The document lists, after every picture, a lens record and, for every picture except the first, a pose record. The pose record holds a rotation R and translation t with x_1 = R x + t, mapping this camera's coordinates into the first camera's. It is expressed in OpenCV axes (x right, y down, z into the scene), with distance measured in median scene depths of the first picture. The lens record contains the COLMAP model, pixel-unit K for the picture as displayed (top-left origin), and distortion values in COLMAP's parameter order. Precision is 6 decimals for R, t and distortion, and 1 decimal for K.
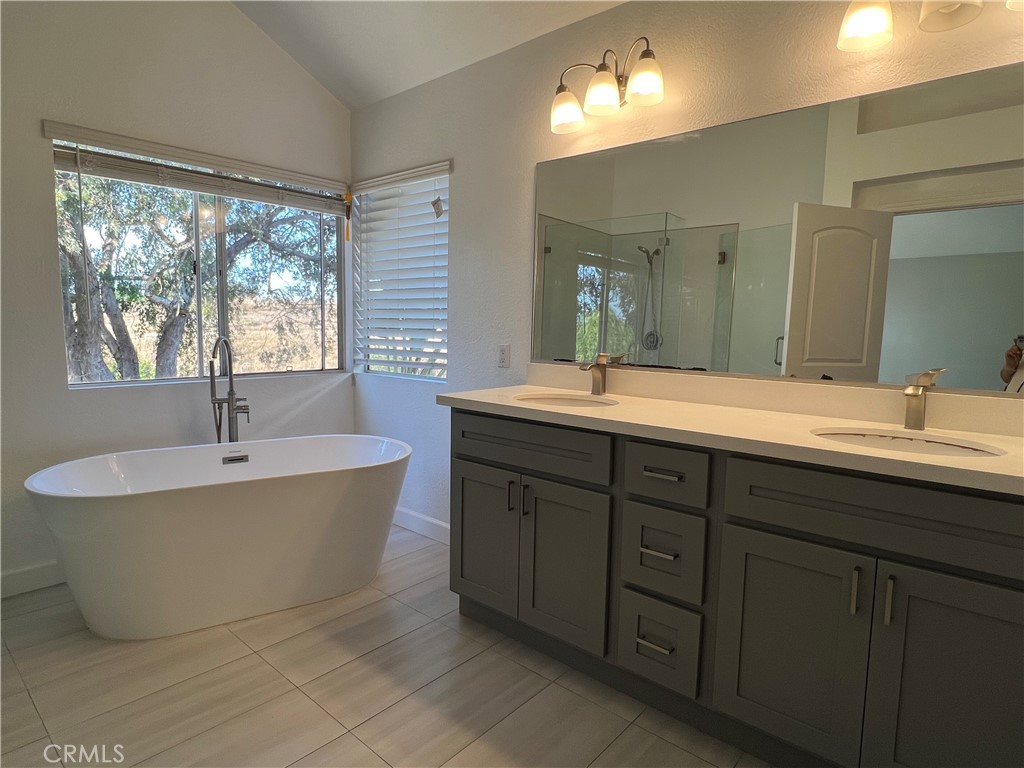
lens RADIAL K [[584.8, 0, 508.7], [0, 584.8, 385.1], [0, 0, 1]] dist [-0.008185, -0.002373]
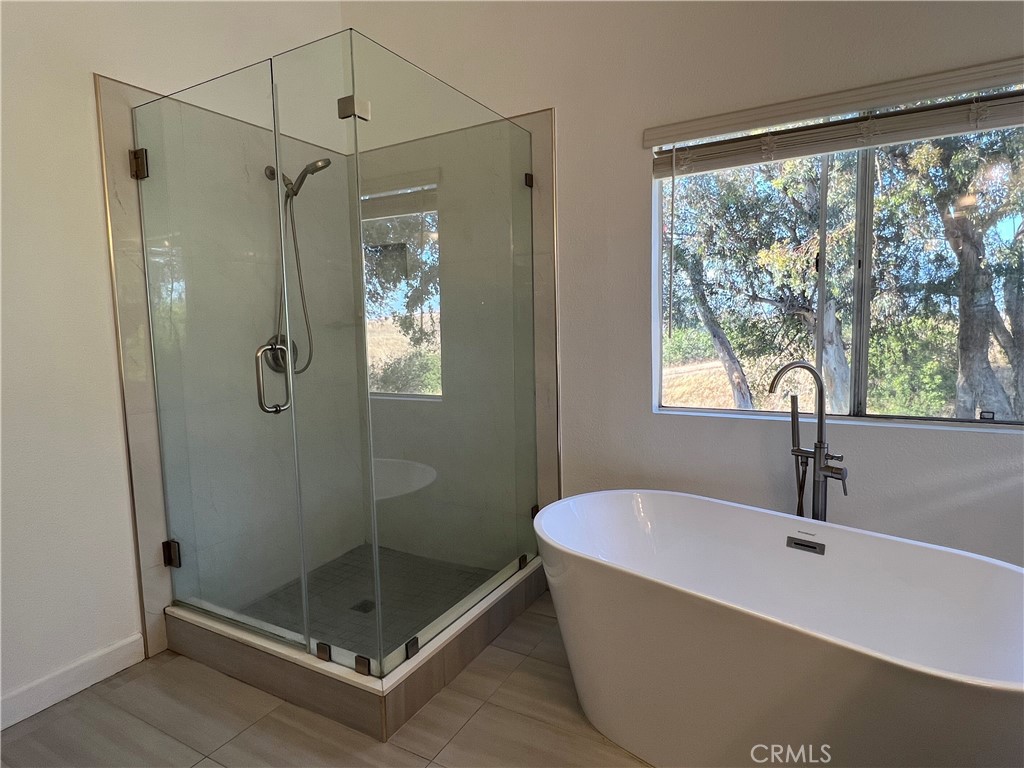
lens RADIAL K [[584.8, 0, 509.1], [0, 584.8, 382.6], [0, 0, 1]] dist [-0.008185, -0.002373]
pose [[0.186680, 0.073134, -0.979695, 0.104363], [-0.074551, 0.995404, 0.060101, -0.071217], [0.979588, 0.061817, 0.191274, 0.522744]]
